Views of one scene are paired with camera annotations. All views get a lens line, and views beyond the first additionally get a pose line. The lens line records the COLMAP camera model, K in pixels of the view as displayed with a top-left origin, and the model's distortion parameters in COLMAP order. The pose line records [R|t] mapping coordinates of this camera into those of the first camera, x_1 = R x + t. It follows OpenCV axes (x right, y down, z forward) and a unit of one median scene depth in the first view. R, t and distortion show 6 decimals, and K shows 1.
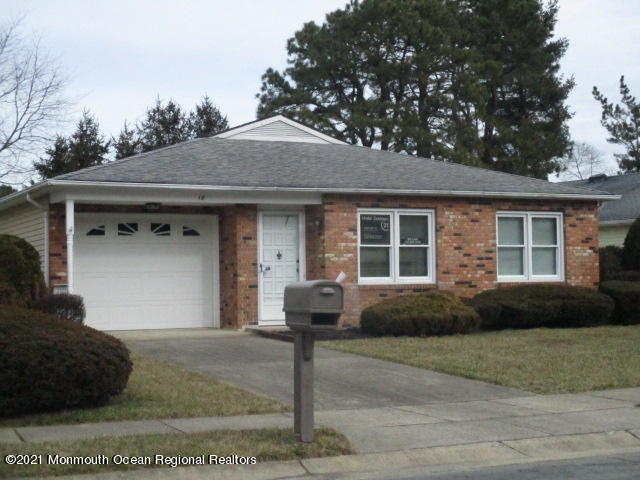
lens RADIAL K [[1097.2, 0, 320.0], [0, 1097.2, 240.0], [0, 0, 1]] dist [-0.113957, -0.022031]
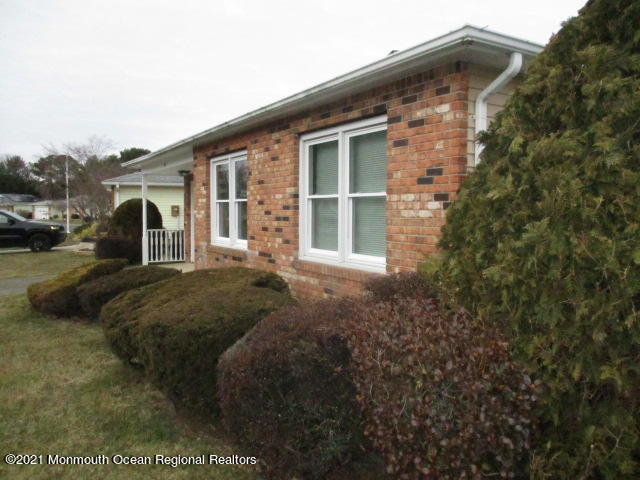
lens RADIAL K [[535.8, 0, 320.0], [0, 535.8, 240.0], [0, 0, 1]] dist [-0.037707, 0.006803]
pose [[0.063327, 0.065452, -0.995844, 0.480413], [0.028438, 0.997324, 0.067357, 0.009735], [0.997588, -0.032585, 0.061296, 1.063981]]
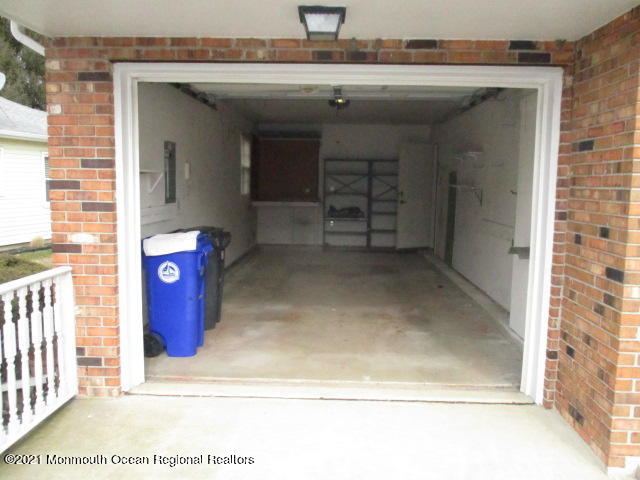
lens RADIAL K [[535.8, 0, 320.0], [0, 535.8, 240.0], [0, 0, 1]] dist [-0.037707, 0.006803]
pose [[0.874395, 0.083390, -0.477996, -0.077027], [-0.014494, 0.989170, 0.146056, 0.004863], [0.484999, -0.120782, 0.866134, 0.826495]]
